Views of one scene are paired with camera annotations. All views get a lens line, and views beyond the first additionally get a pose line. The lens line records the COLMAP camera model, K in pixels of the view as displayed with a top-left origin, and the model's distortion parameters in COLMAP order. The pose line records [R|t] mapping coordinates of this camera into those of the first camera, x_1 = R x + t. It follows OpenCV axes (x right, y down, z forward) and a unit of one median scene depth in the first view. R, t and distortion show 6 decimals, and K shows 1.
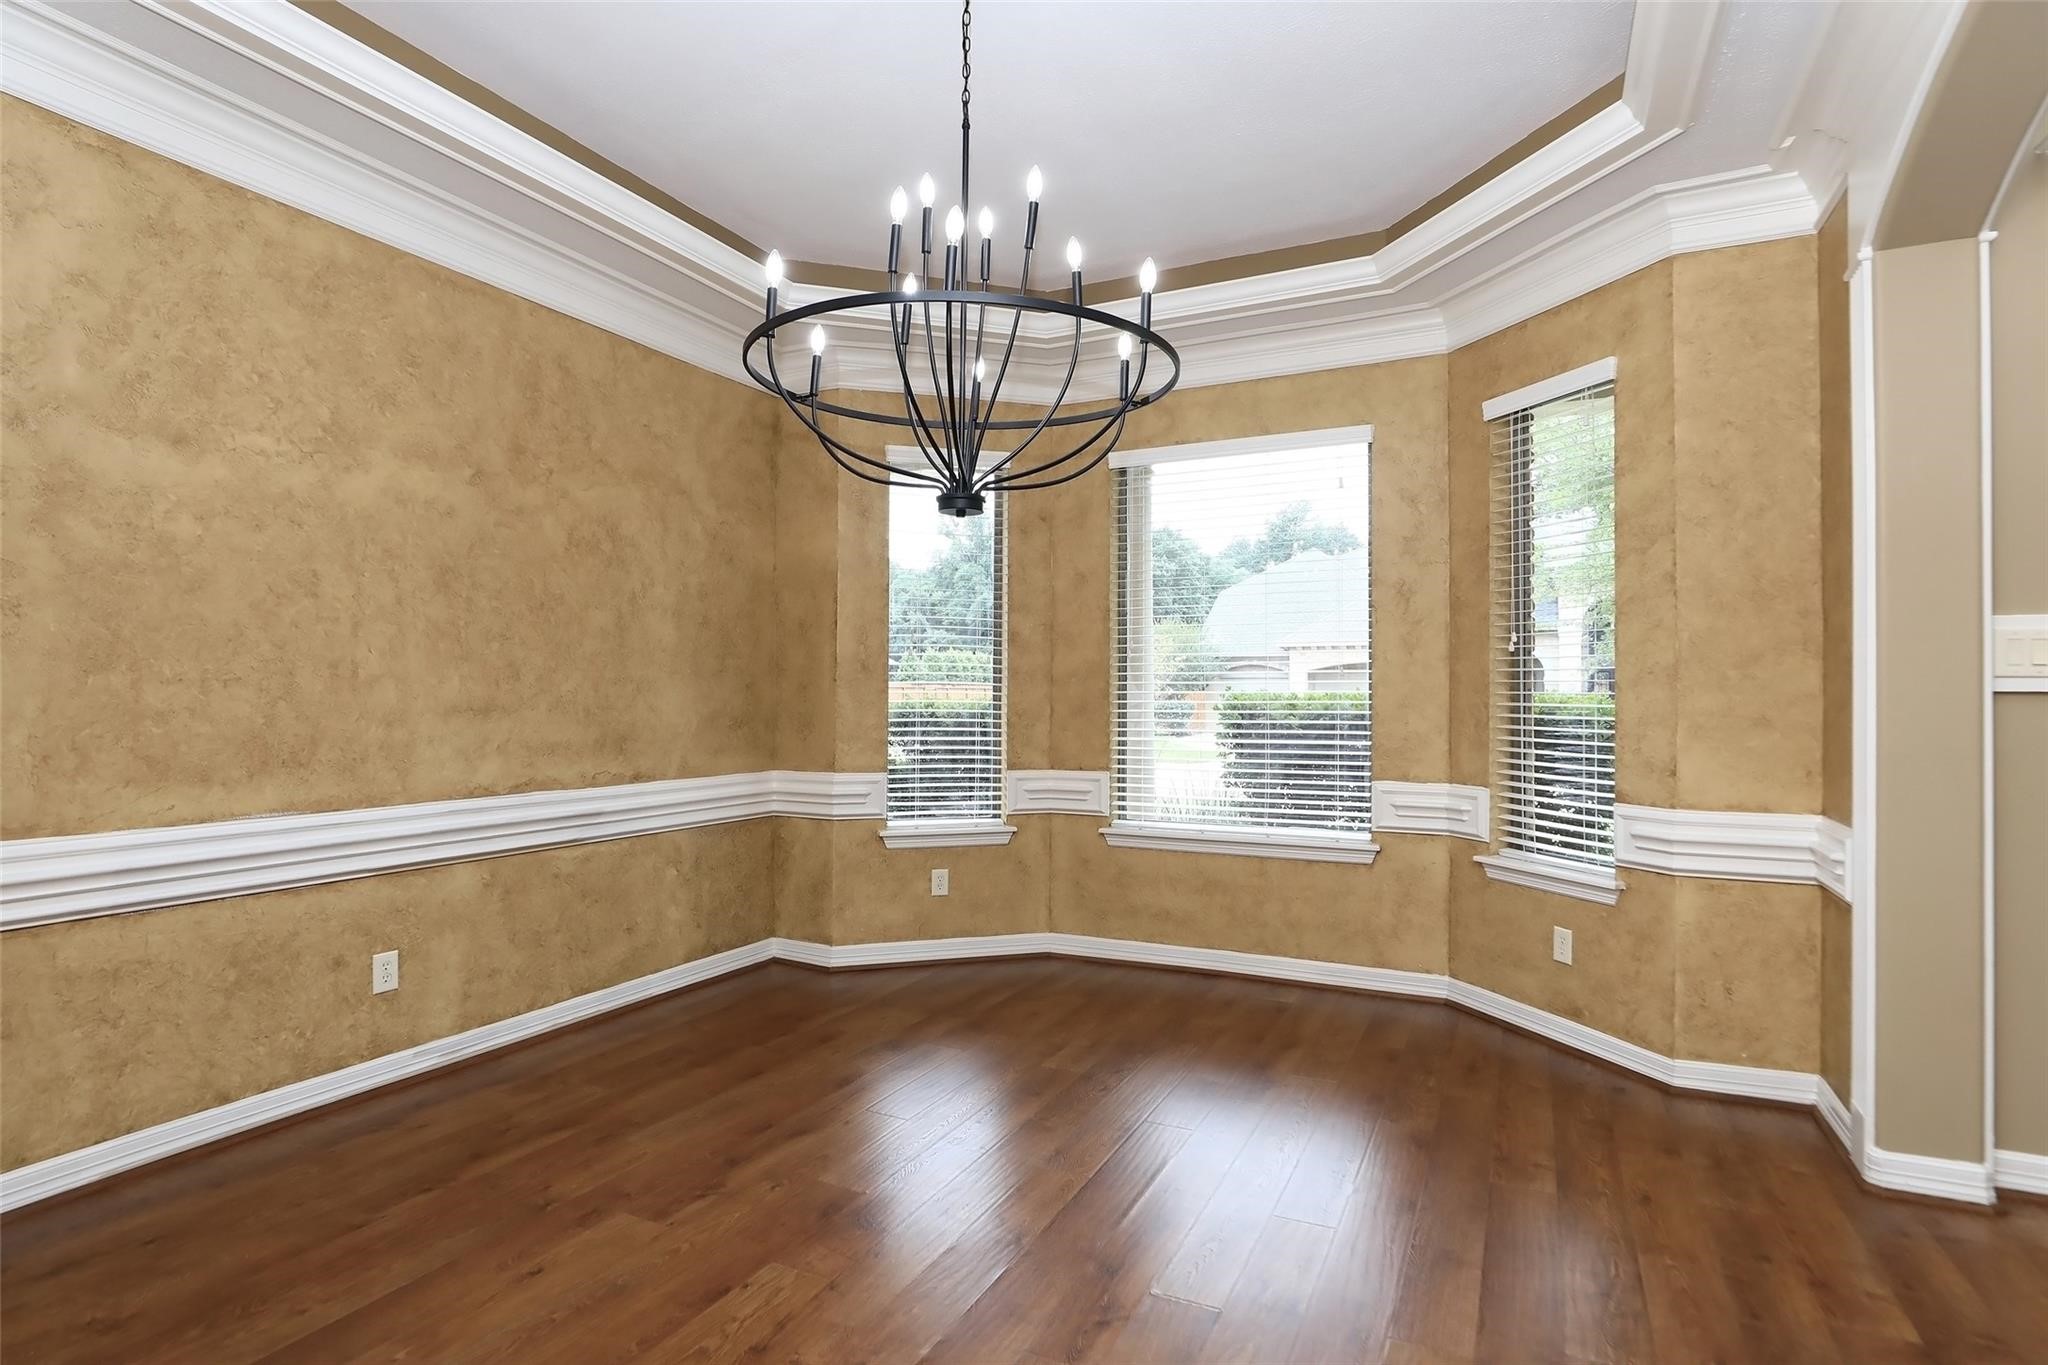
lens RADIAL K [[1069.3, 0, 1024.0], [0, 1069.3, 682.5], [0, 0, 1]] dist [-0.003473, 0.000514]
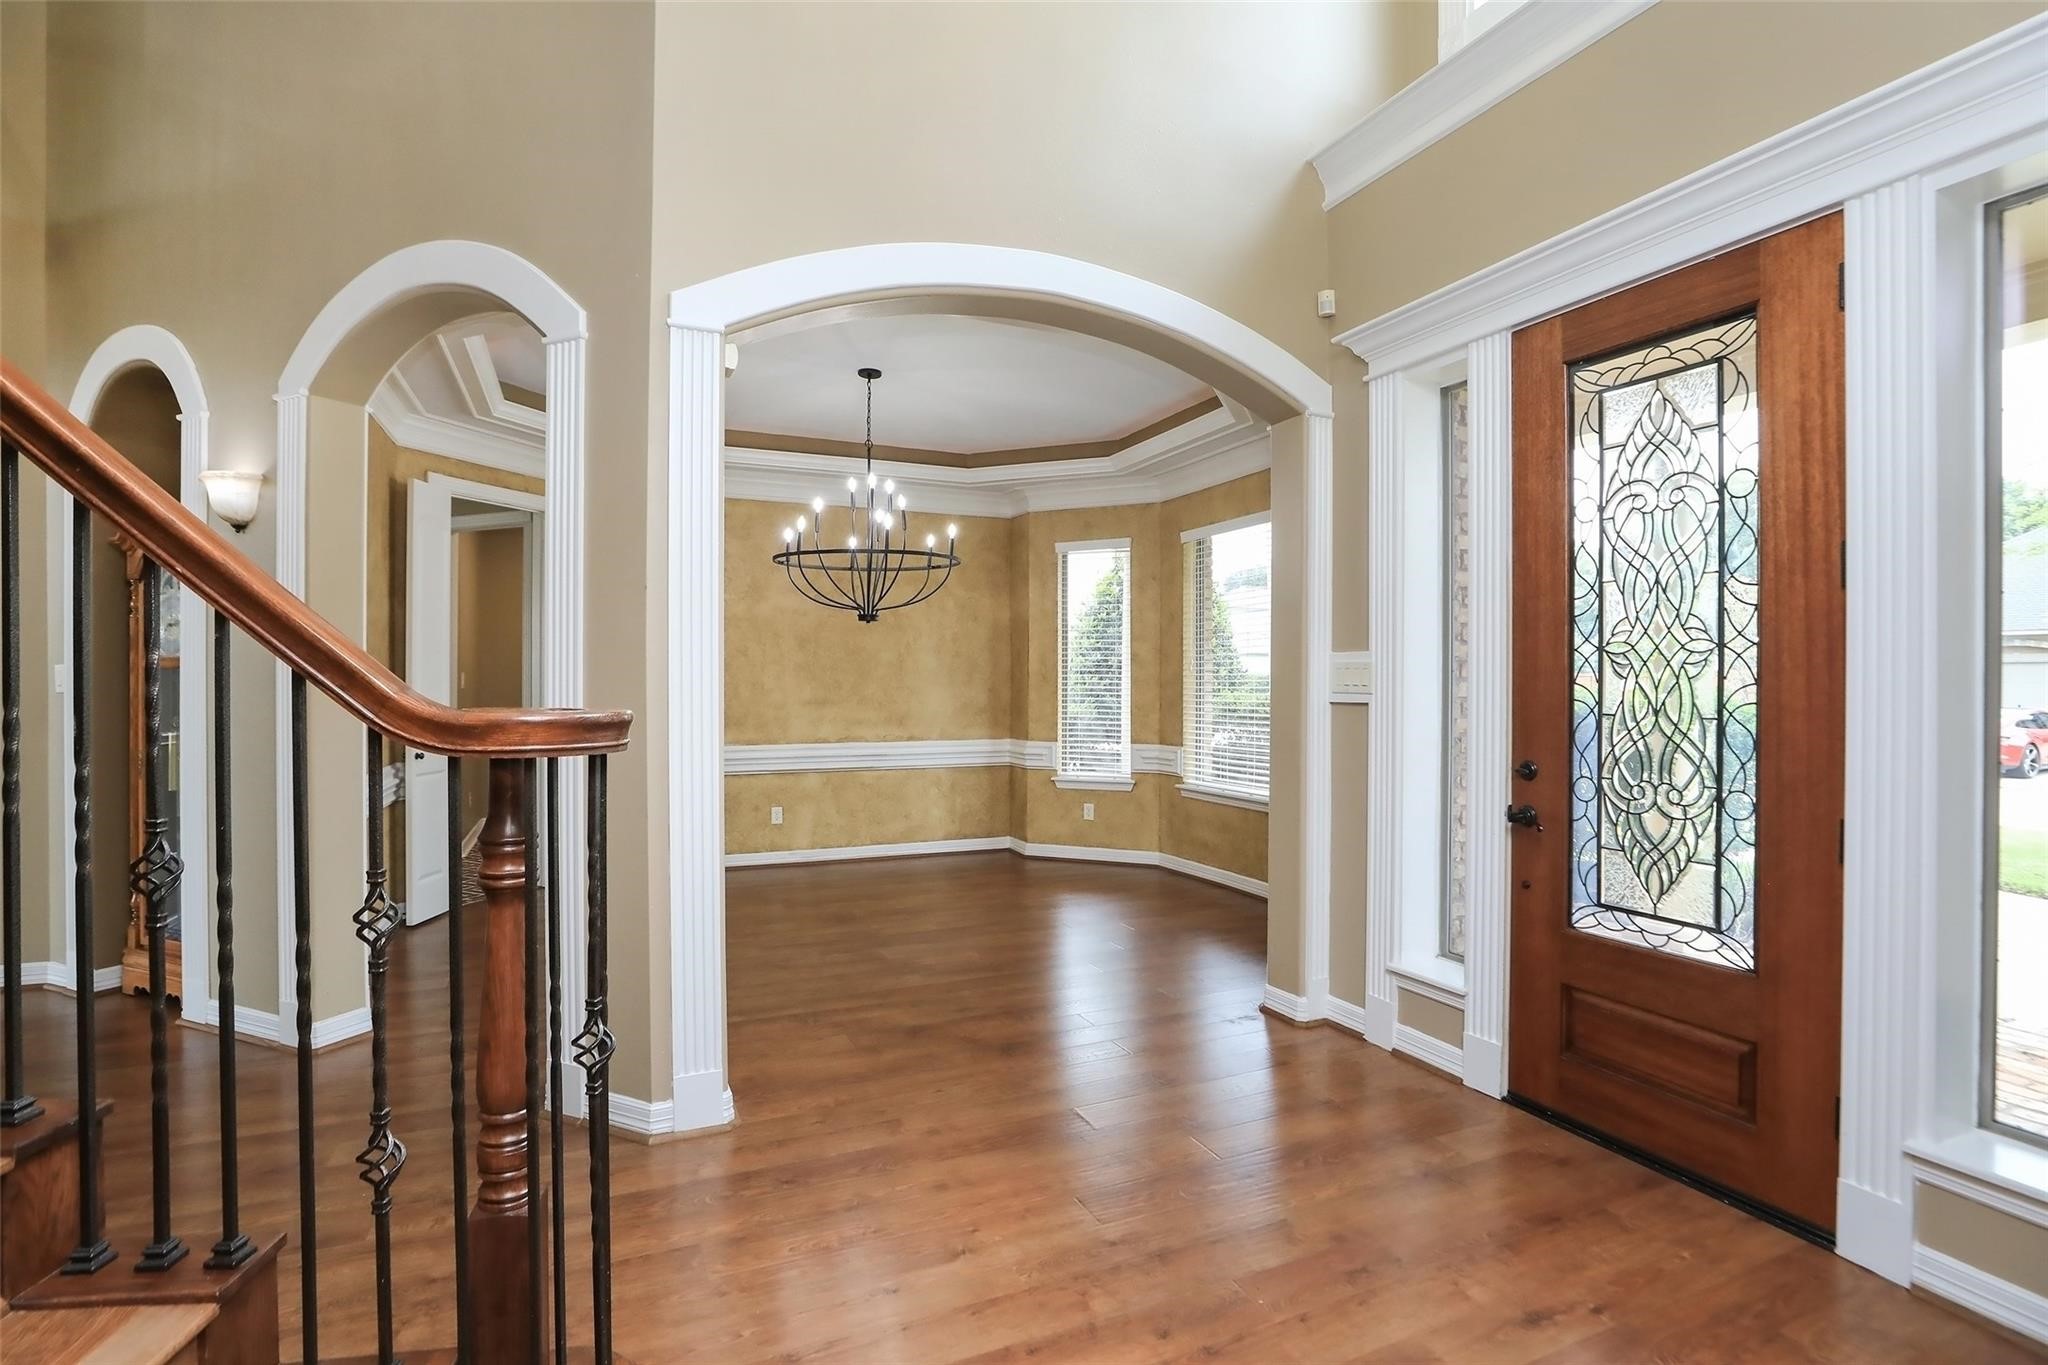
lens RADIAL K [[1034.3, 0, 1013.8], [0, 1034.3, 681.7], [0, 0, 1]] dist [-0.042574, 0.010090]
pose [[0.764824, -0.000992, -0.644238, 1.094108], [0.010254, 0.999891, 0.010634, -0.033940], [0.644158, -0.014739, 0.764751, -0.334546]]
